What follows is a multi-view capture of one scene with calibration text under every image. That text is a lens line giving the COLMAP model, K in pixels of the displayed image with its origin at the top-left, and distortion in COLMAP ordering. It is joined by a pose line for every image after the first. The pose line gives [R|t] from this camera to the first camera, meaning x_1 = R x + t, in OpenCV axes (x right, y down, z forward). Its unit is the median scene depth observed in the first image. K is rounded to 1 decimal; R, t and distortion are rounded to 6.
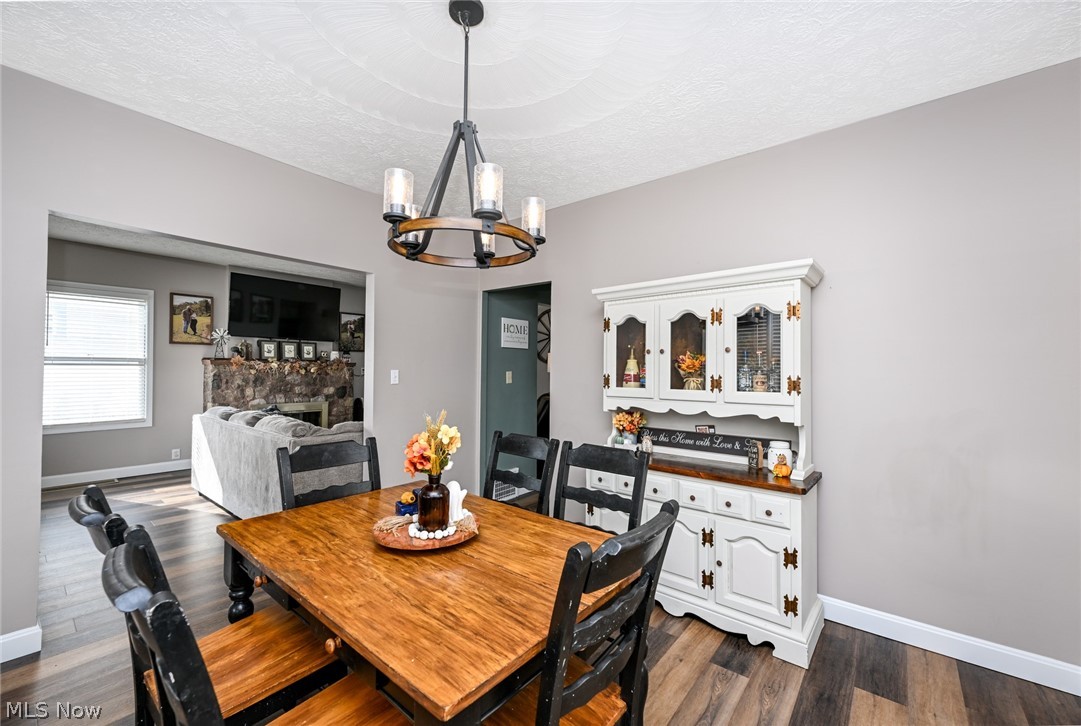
lens RADIAL K [[433.1, 0, 537.3], [0, 433.1, 365.0], [0, 0, 1]] dist [0.002936, -0.000065]
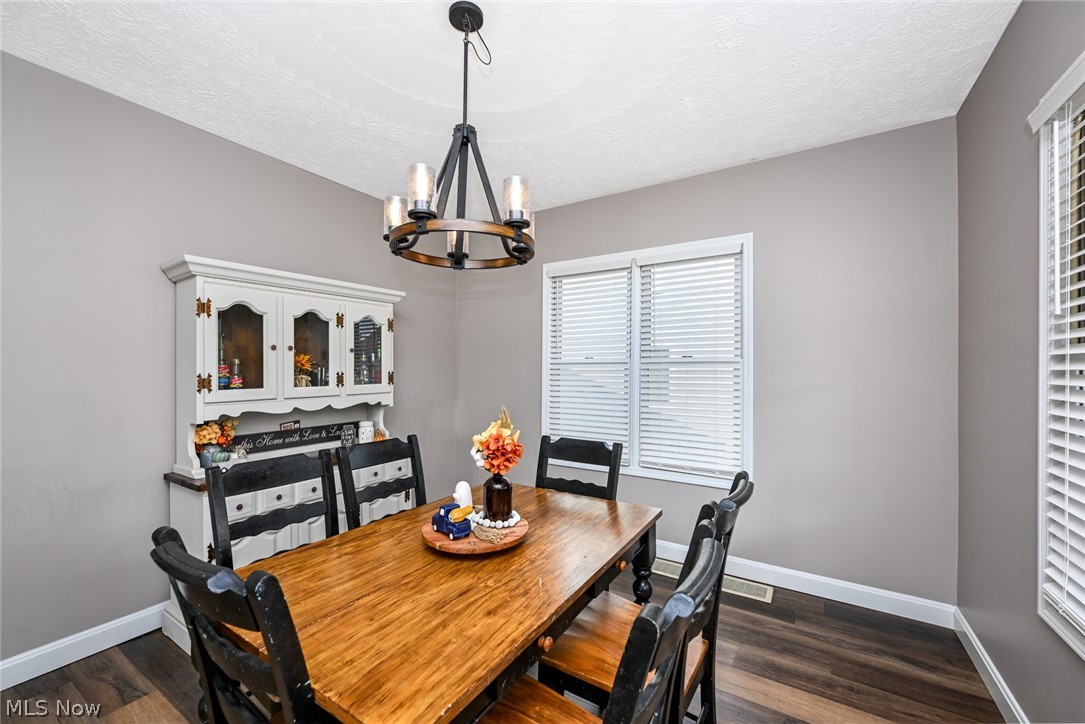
lens RADIAL K [[434.8, 0, 540.7], [0, 434.8, 367.8], [0, 0, 1]] dist [0.002936, -0.000065]
pose [[-0.135774, -0.006623, 0.990718, -0.788415], [-0.011586, 0.999920, 0.005096, 0.000813], [-0.990672, -0.010787, -0.135840, 0.629117]]
